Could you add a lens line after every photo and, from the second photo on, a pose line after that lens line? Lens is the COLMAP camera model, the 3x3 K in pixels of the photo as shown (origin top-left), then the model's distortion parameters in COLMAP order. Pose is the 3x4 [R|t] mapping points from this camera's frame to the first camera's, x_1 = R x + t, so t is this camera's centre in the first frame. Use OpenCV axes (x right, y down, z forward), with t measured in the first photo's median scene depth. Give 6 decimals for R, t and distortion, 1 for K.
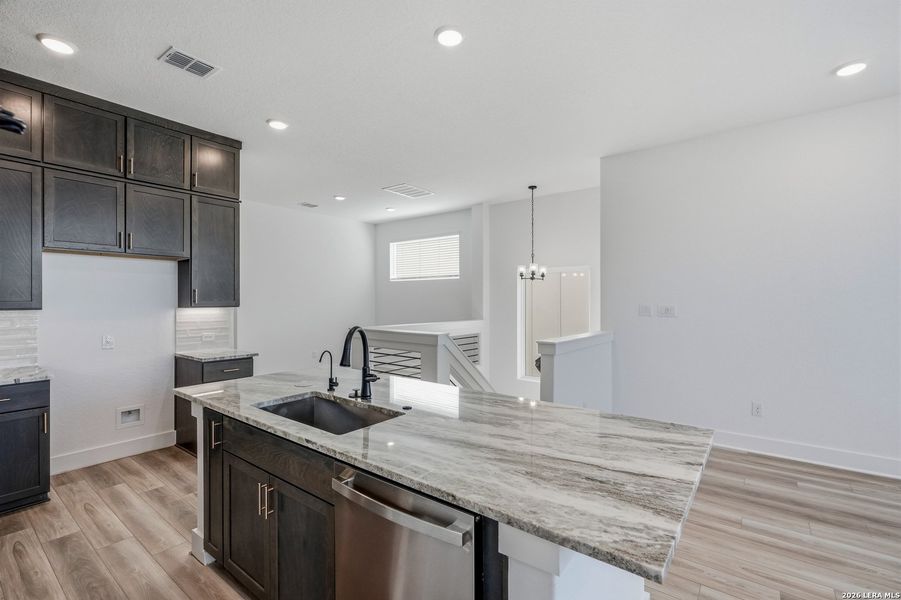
lens RADIAL K [[412.2, 0, 449.0], [0, 412.2, 299.8], [0, 0, 1]] dist [-0.011966, 0.005199]
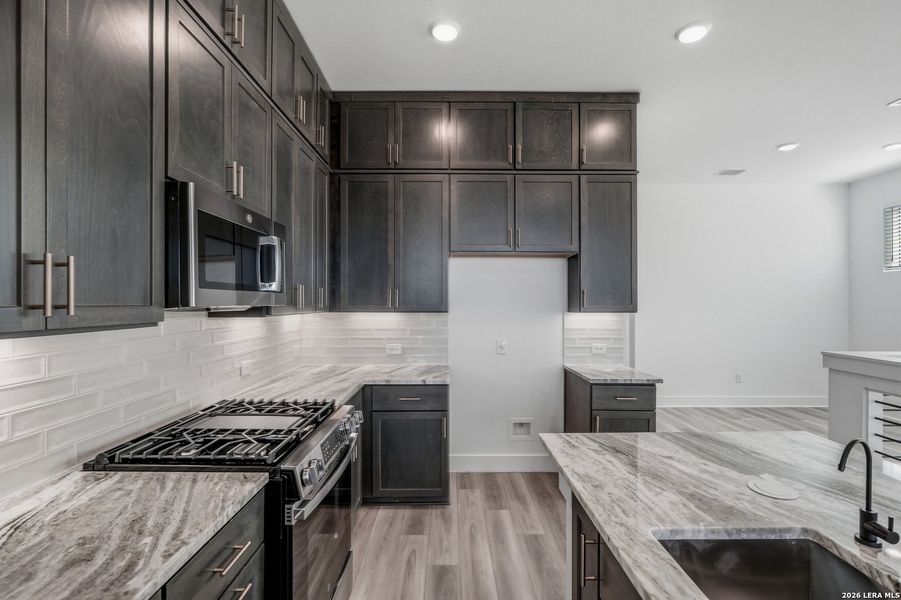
lens RADIAL K [[412.2, 0, 450.0], [0, 412.2, 299.4], [0, 0, 1]] dist [-0.011966, 0.005199]
pose [[0.619285, -0.002302, -0.785163, -0.168835], [-0.001523, 0.999990, -0.004134, -0.003810], [0.785165, 0.003756, 0.619276, 0.340077]]
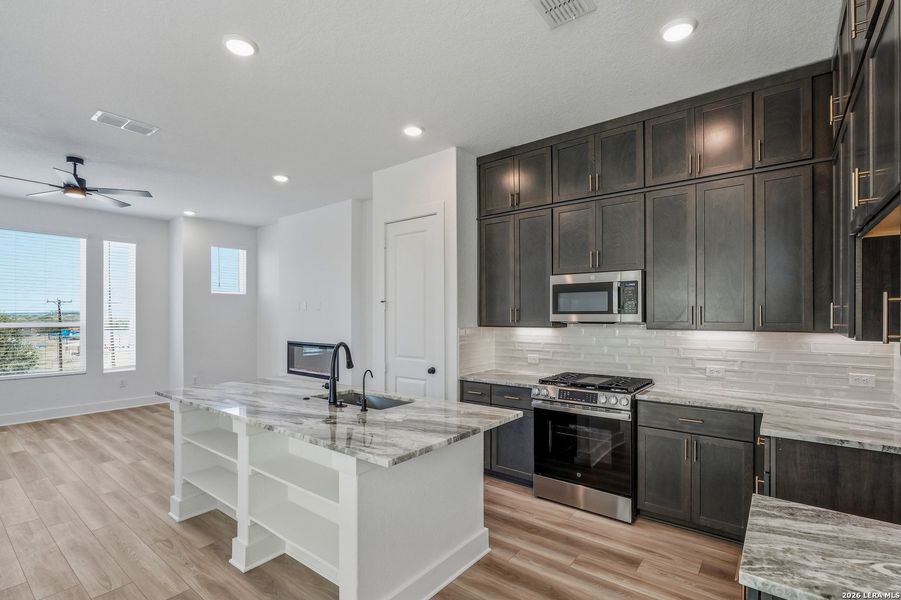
lens RADIAL K [[422.1, 0, 446.5], [0, 422.1, 315.6], [0, 0, 1]] dist [-0.011588, 0.004305]
pose [[-0.999907, 0.002658, 0.013409, -0.377584], [0.002650, 0.999996, -0.000583, -0.013506], [-0.013411, -0.000548, -0.999910, 1.526847]]
